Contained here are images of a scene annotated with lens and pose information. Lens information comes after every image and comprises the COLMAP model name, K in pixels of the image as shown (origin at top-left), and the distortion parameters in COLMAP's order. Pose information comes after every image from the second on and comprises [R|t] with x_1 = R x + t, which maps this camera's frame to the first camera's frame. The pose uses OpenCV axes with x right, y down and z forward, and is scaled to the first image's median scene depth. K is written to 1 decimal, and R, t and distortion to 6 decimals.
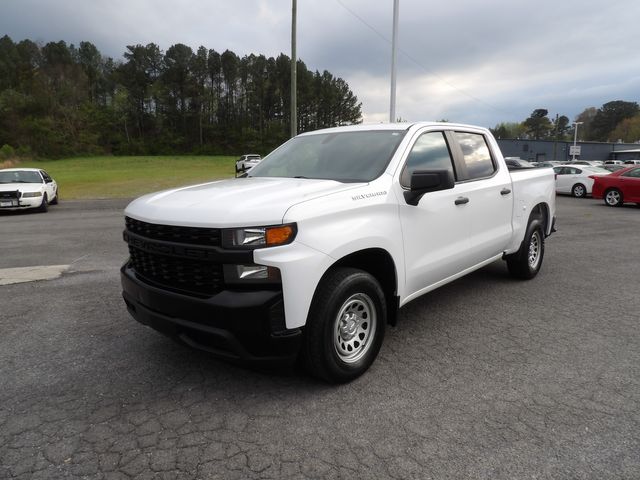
lens RADIAL K [[448.7, 0, 327.6], [0, 448.7, 240.2], [0, 0, 1]] dist [-0.014165, 0.019149]
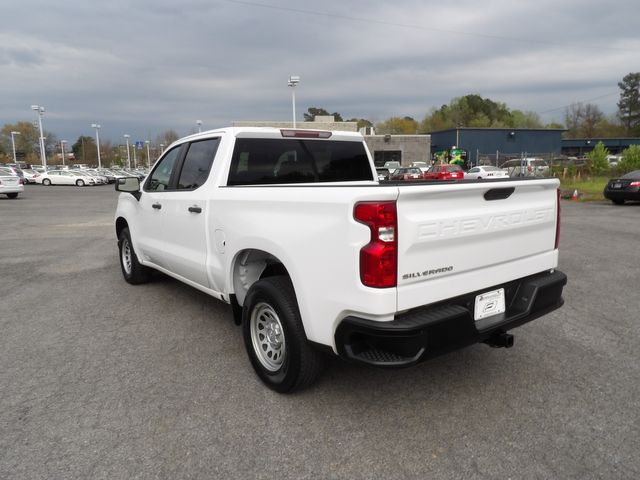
lens RADIAL K [[448.7, 0, 318.7], [0, 448.7, 237.3], [0, 0, 1]] dist [-0.014165, 0.019149]
pose [[-0.215459, 0.153181, -0.964424, 1.318447], [-0.134824, 0.973495, 0.184743, -0.277055], [0.967161, 0.169832, -0.189096, 1.599441]]
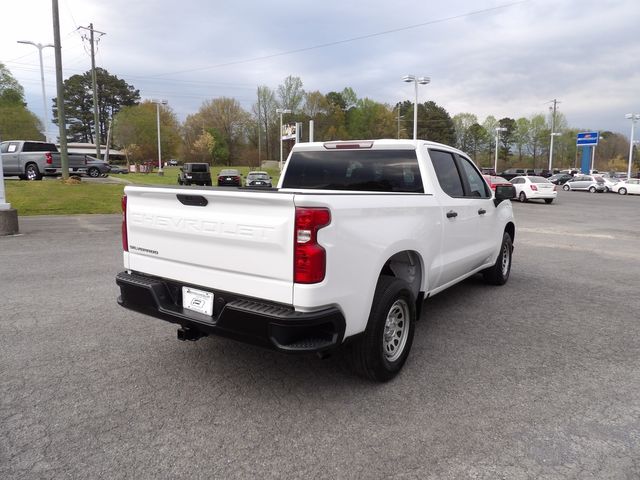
lens RADIAL K [[448.7, 0, 326.4], [0, 448.7, 235.5], [0, 0, 1]] dist [-0.014165, 0.019149]
pose [[-0.989672, 0.005713, -0.143235, 0.536198], [-0.034768, 0.959803, 0.278514, -0.404040], [0.139068, 0.280617, -0.949692, 2.426845]]
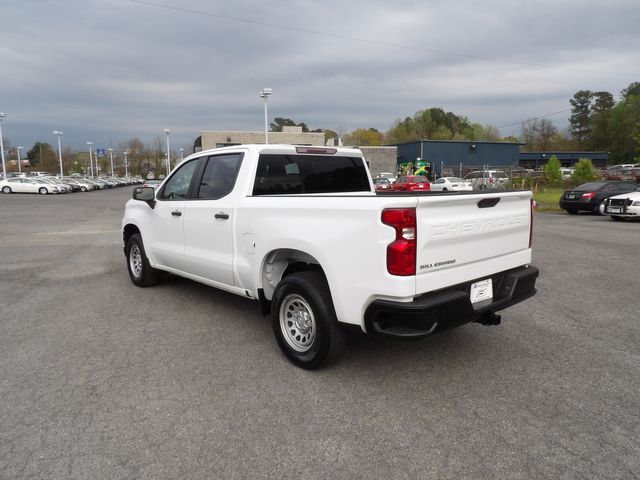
lens RADIAL K [[448.7, 0, 319.7], [0, 448.7, 238.2], [0, 0, 1]] dist [-0.014165, 0.019149]
pose [[-0.139918, 0.135212, -0.980888, 1.480716], [-0.144896, 0.977172, 0.155368, -0.273372], [0.979504, 0.163865, -0.117133, 1.523965]]
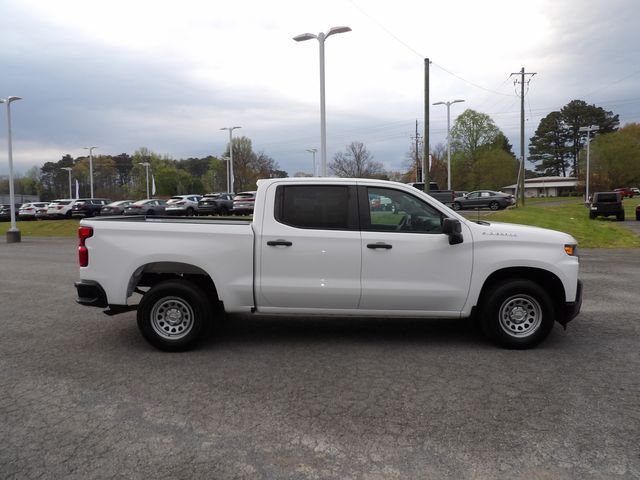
lens RADIAL K [[448.7, 0, 318.2], [0, 448.7, 235.3], [0, 0, 1]] dist [-0.014165, 0.019149]
pose [[-0.656689, -0.040577, 0.753069, -0.815964], [0.122860, 0.979456, 0.159912, -0.362031], [-0.744087, 0.197534, -0.638212, 2.132571]]
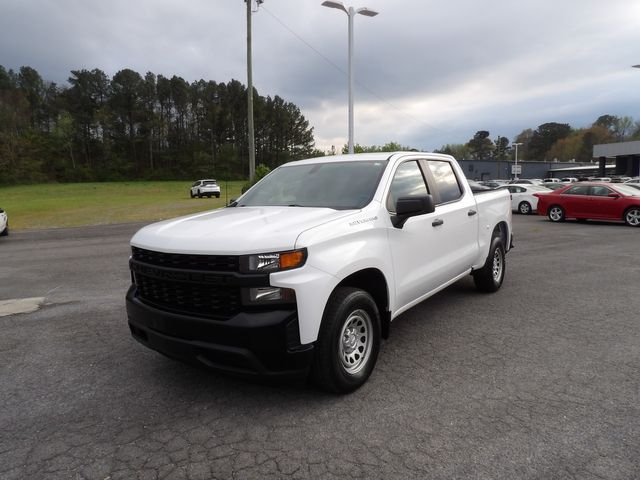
lens RADIAL K [[448.7, 0, 323.9], [0, 448.7, 241.5], [0, 0, 1]] dist [-0.014165, 0.019149]
pose [[0.995209, -0.031421, 0.092583, -0.079699], [0.035656, 0.998375, -0.044452, -0.002130], [-0.091036, 0.047540, 0.994712, -0.069174]]
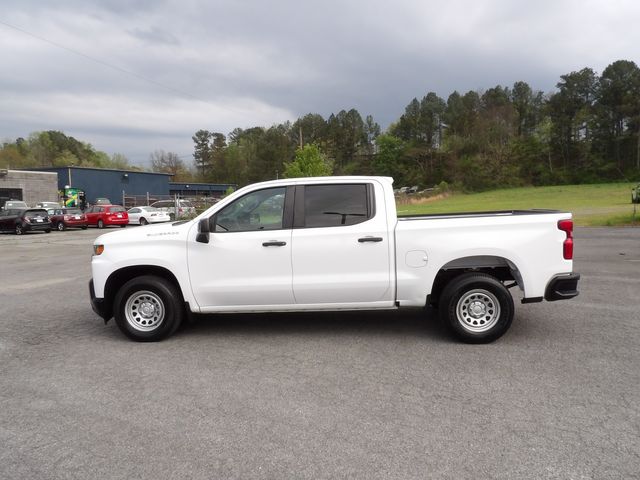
lens RADIAL K [[448.7, 0, 325.7], [0, 448.7, 245.1], [0, 0, 1]] dist [-0.014165, 0.019149]
pose [[0.609186, 0.066803, -0.790208, 1.322615], [-0.109136, 0.994027, -0.000101, -0.096047], [0.785481, 0.086302, 0.612838, 0.345818]]
